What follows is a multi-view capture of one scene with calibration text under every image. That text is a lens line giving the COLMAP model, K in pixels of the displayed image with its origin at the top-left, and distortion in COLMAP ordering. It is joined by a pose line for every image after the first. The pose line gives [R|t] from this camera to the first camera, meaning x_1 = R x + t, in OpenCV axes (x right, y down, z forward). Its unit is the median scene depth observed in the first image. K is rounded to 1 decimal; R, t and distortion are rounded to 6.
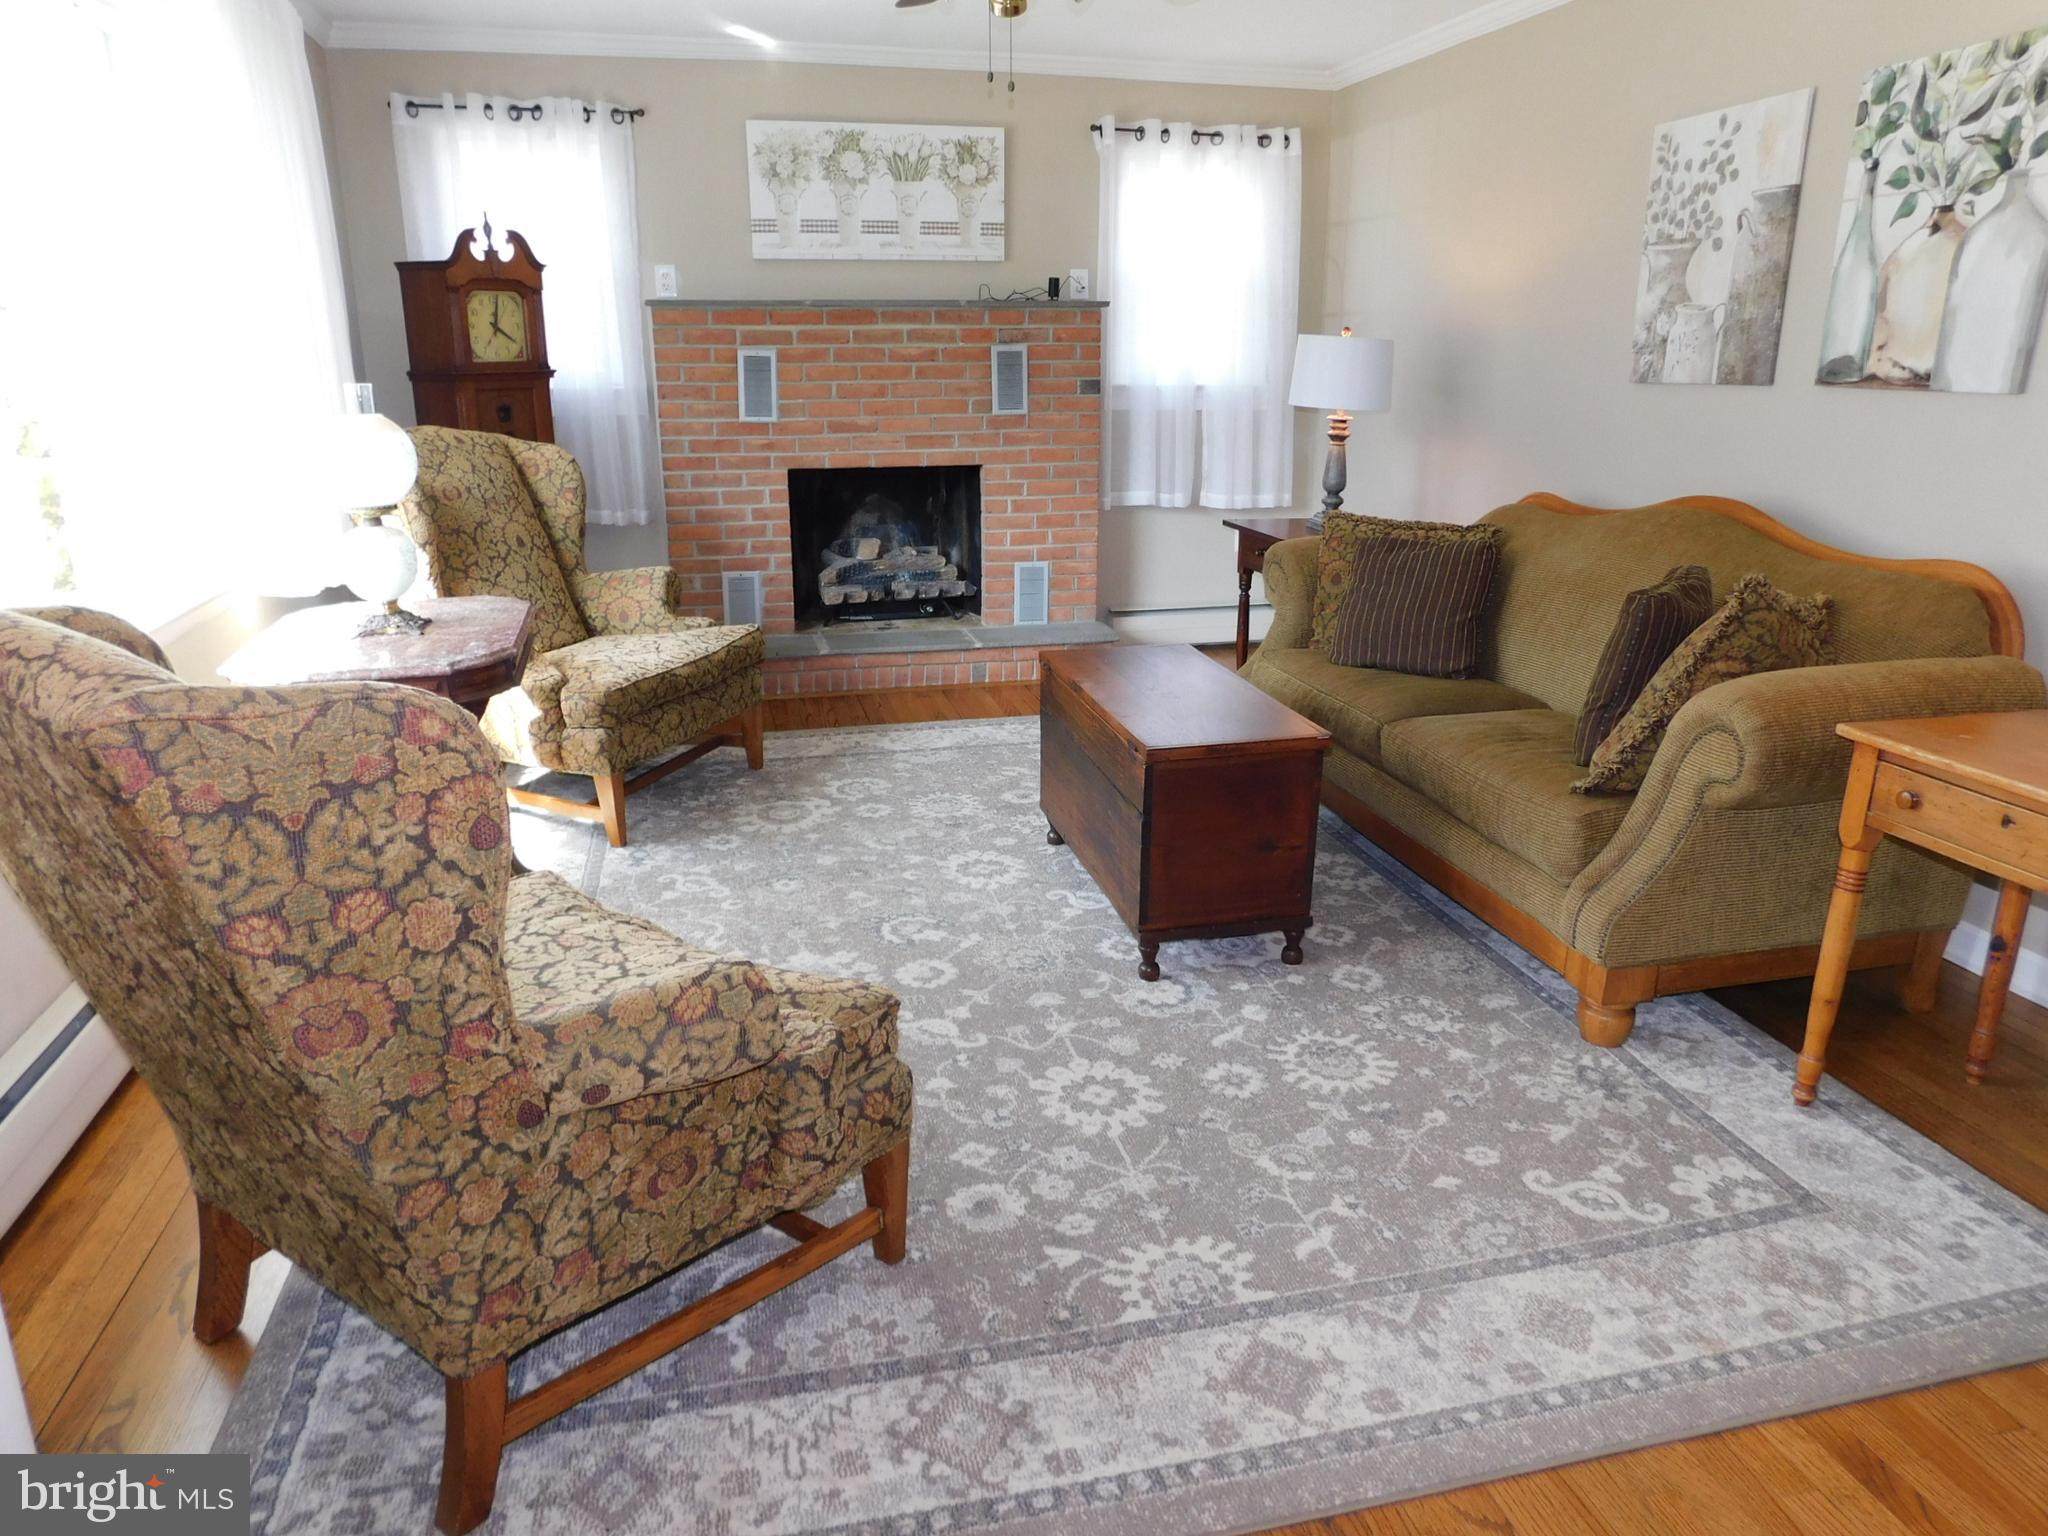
lens RADIAL K [[1363.6, 0, 1029.7], [0, 1363.6, 765.3], [0, 0, 1]] dist [-0.061113, 0.048990]
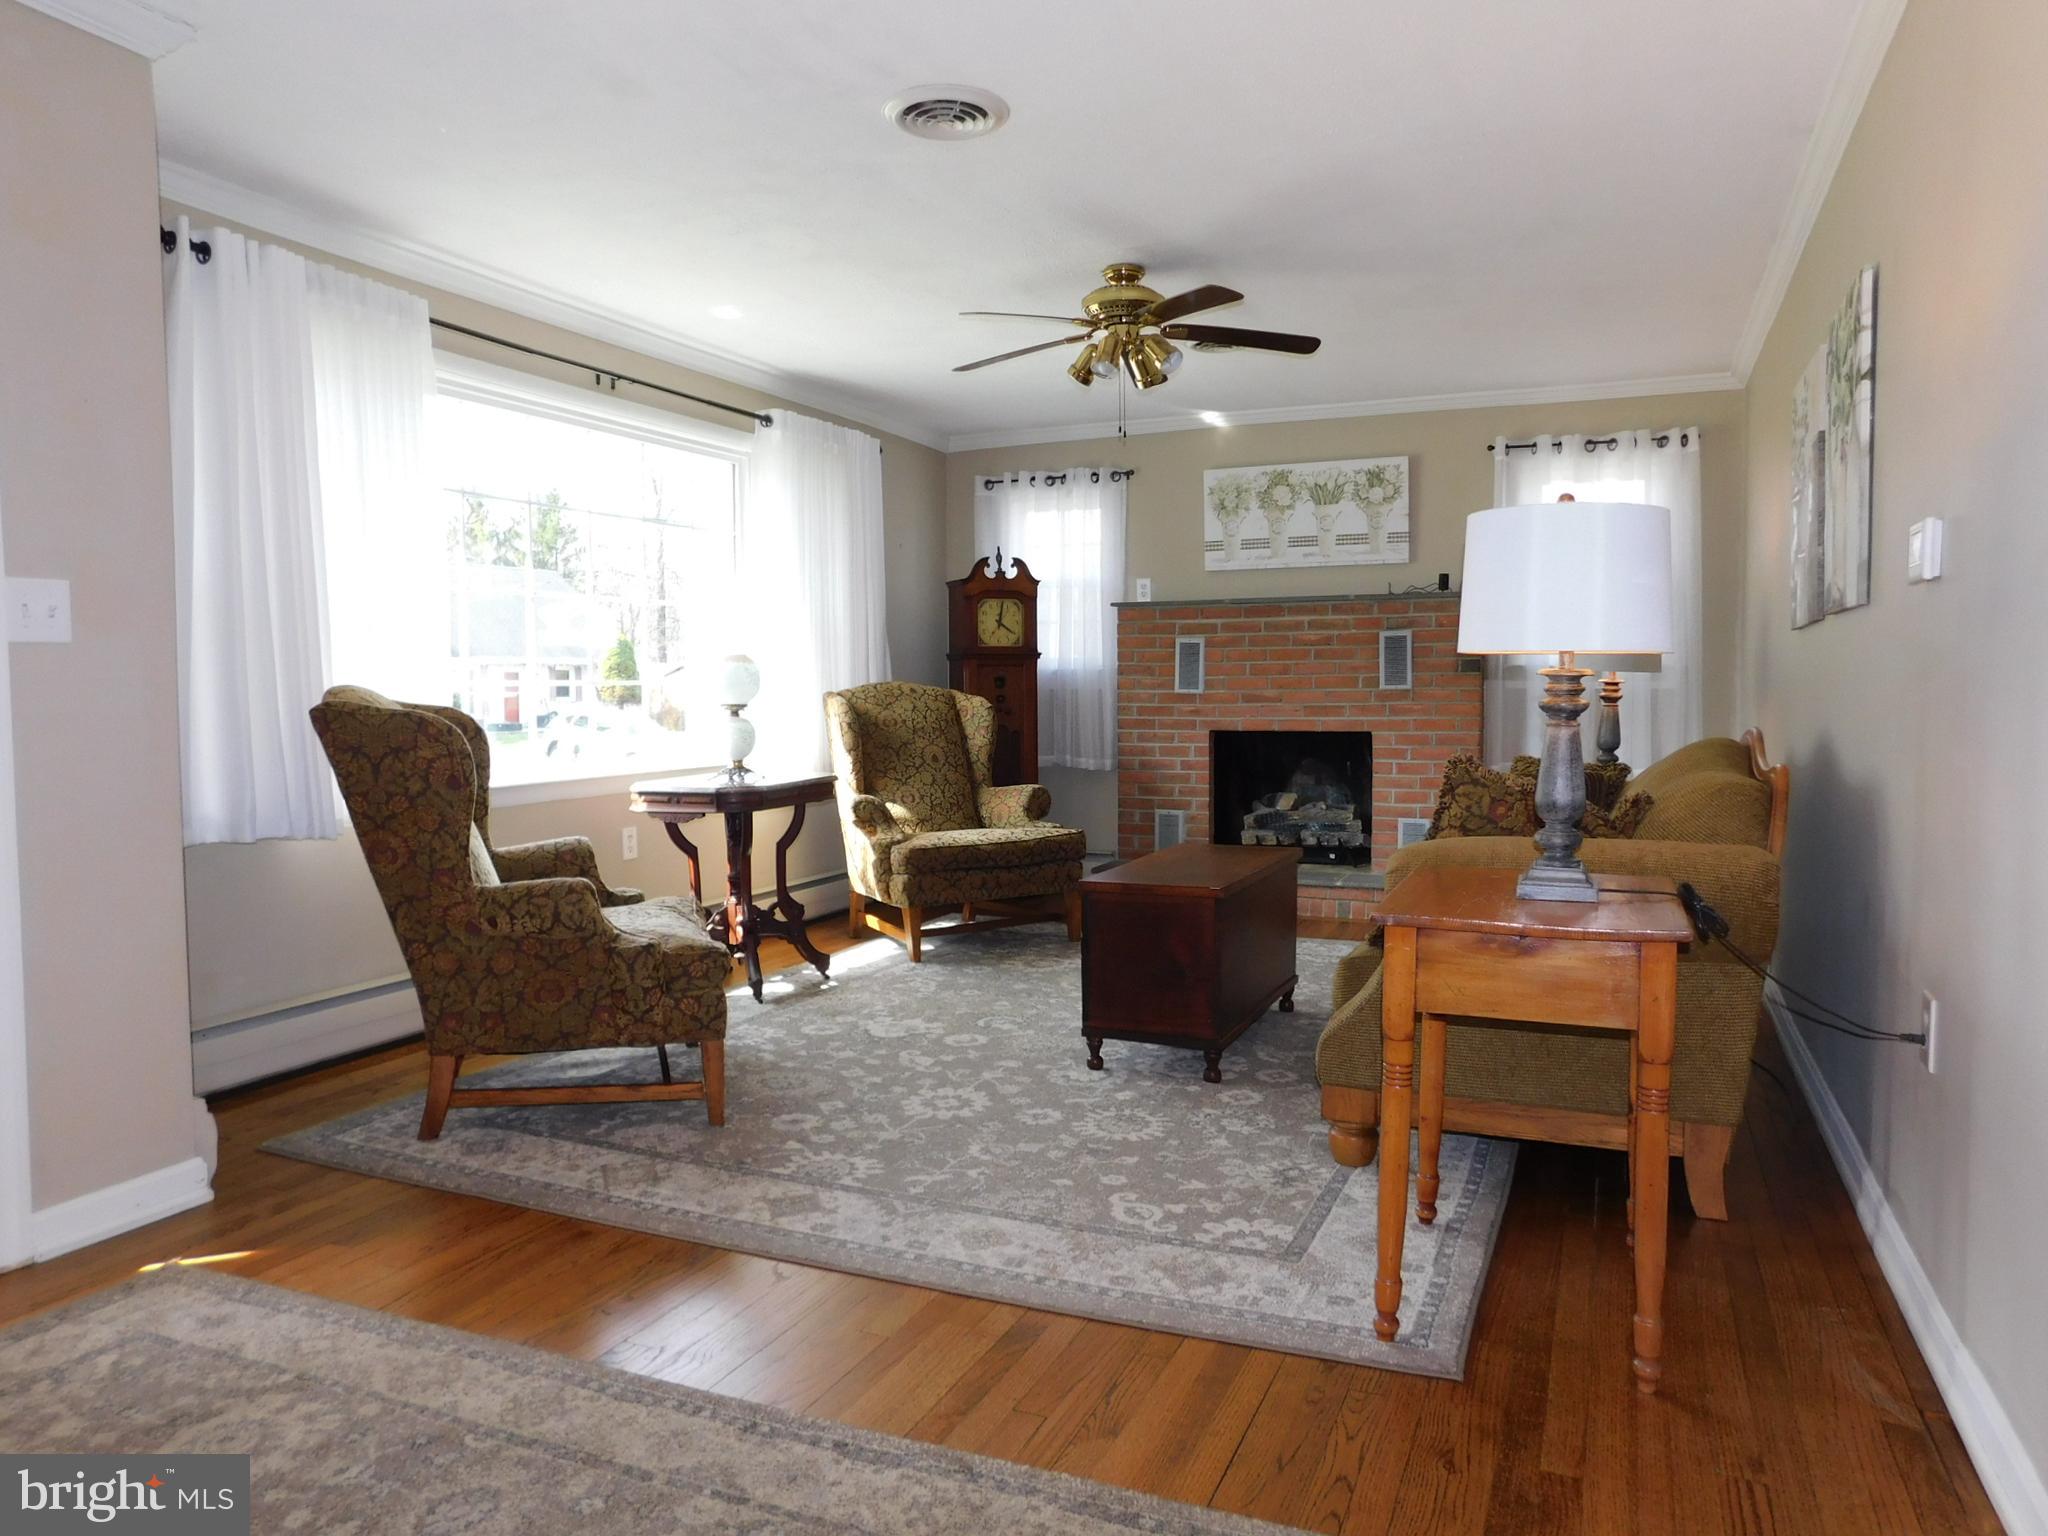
lens RADIAL K [[1363.6, 0, 1030.6], [0, 1363.6, 770.7], [0, 0, 1]] dist [-0.061113, 0.048990]
pose [[0.796531, 0.031312, -0.603786, 0.495002], [-0.173015, 0.968699, -0.178011, 0.075668], [0.579314, 0.246255, 0.777016, -0.062646]]
